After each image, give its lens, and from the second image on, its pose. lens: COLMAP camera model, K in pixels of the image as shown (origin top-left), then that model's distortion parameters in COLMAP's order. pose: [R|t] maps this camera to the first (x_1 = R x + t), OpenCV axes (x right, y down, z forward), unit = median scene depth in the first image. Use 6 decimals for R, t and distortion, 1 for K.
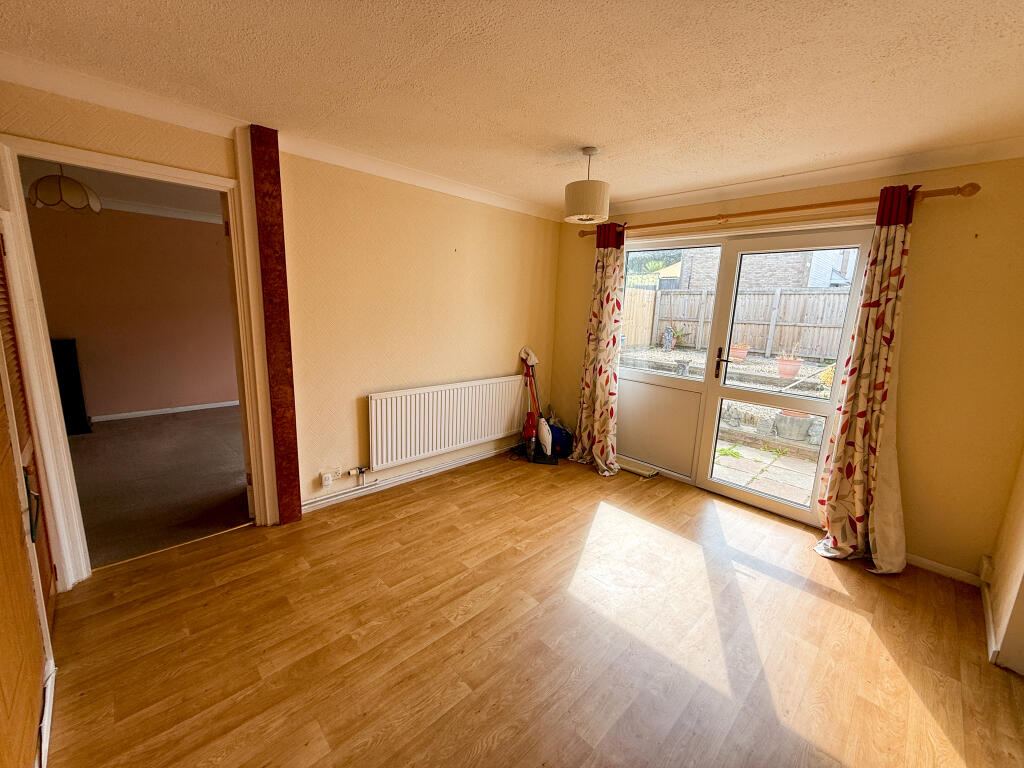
lens RADIAL K [[408.5, 0, 511.2], [0, 408.5, 382.6], [0, 0, 1]] dist [-0.000255, 0.000382]
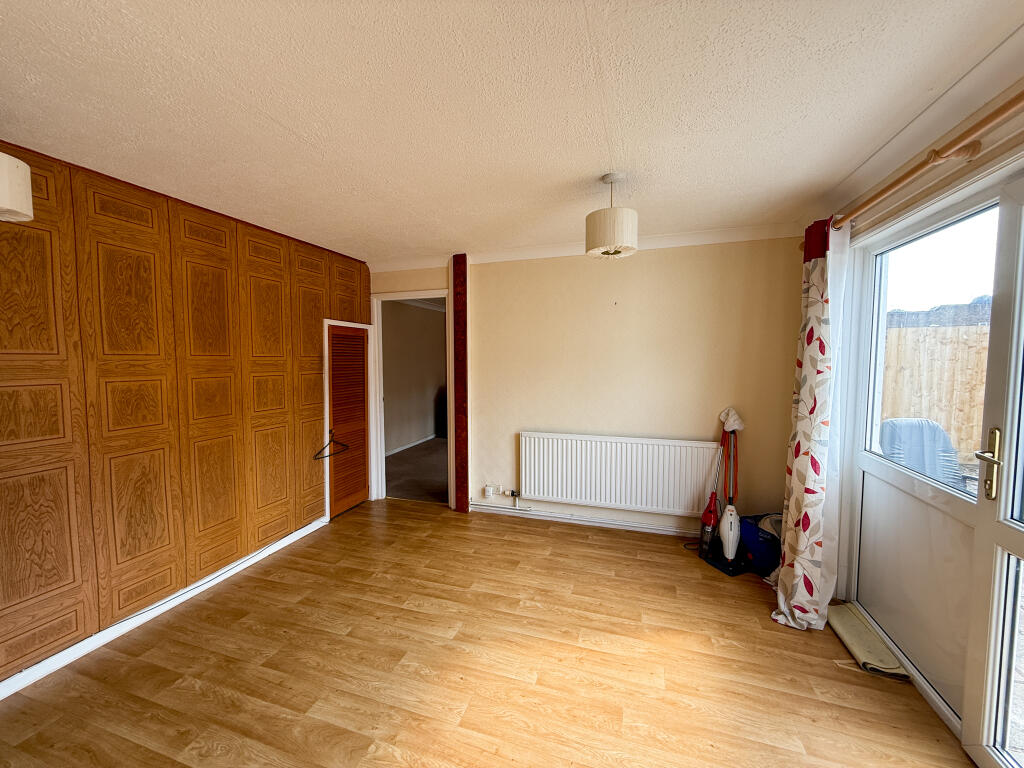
lens RADIAL K [[408.5, 0, 511.5], [0, 408.5, 384.8], [0, 0, 1]] dist [-0.000255, 0.000382]
pose [[0.467188, 0.017982, -0.883975, 0.663809], [-0.144421, 0.987917, -0.056231, -0.034797], [0.872283, 0.153935, 0.464140, 0.357178]]
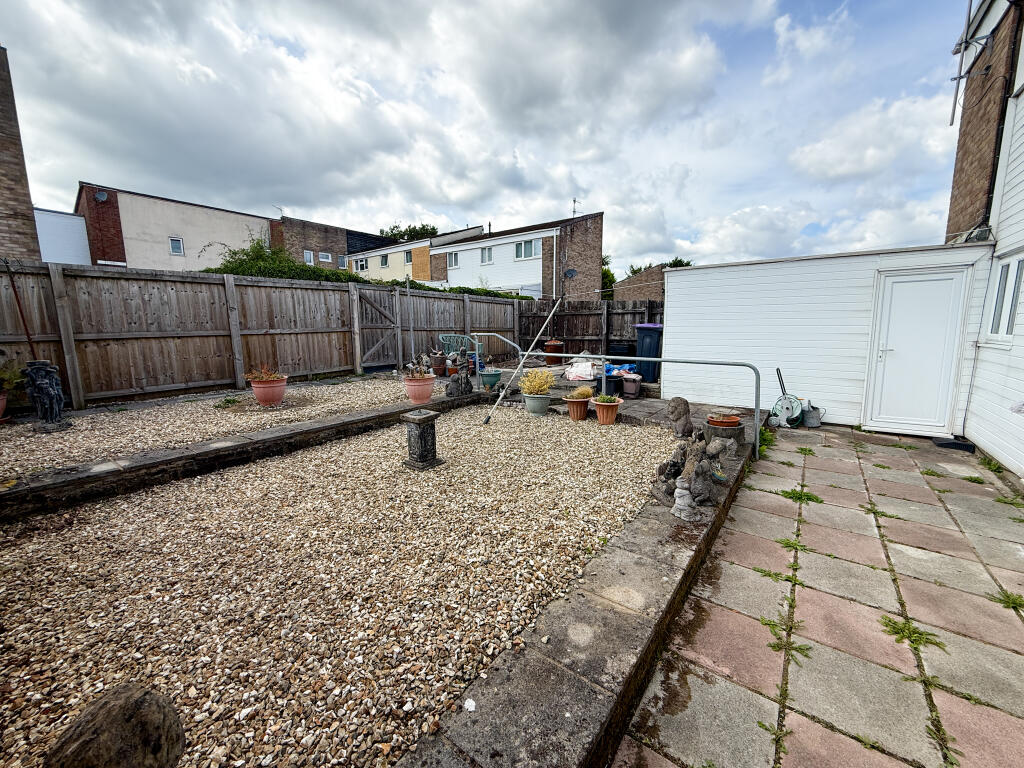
lens RADIAL K [[408.5, 0, 507.6], [0, 408.5, 383.0], [0, 0, 1]] dist [-0.000255, 0.000382]
pose [[-0.158266, -0.176621, 0.971472, -0.088173], [0.189054, 0.960249, 0.205380, -0.409679], [-0.969129, 0.216166, -0.118584, 2.349634]]
